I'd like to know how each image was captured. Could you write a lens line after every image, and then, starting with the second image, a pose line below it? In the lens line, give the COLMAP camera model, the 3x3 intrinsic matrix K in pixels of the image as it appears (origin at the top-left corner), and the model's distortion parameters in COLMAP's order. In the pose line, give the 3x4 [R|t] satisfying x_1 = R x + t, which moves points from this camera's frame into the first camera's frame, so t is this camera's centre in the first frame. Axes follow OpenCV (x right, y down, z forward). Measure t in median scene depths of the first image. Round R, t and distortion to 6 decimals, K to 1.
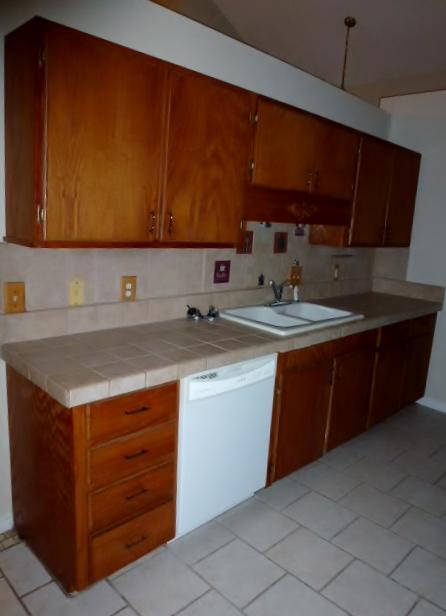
lens RADIAL K [[455.6, 0, 223.0], [0, 455.6, 308.0], [0, 0, 1]] dist [0.001721, 0.002583]
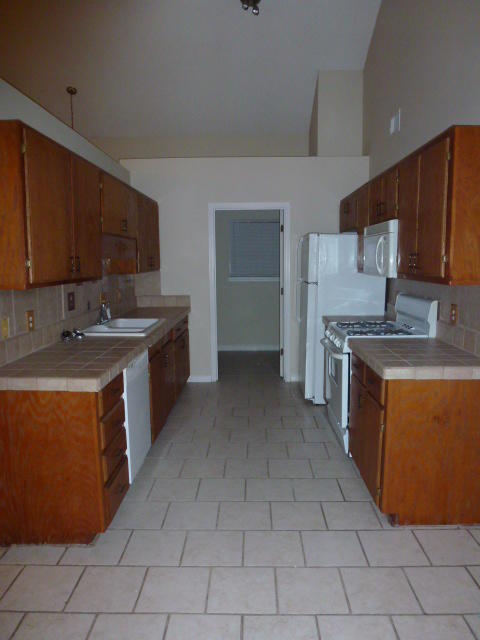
lens RADIAL K [[483.8, 0, 240.0], [0, 483.8, 320.0], [0, 0, 1]] dist [-0.010681, -0.004321]
pose [[0.715521, -0.157006, 0.680719, -0.536753], [0.184603, 0.982275, 0.032519, 0.011811], [-0.673759, 0.102395, 0.731822, -0.246789]]
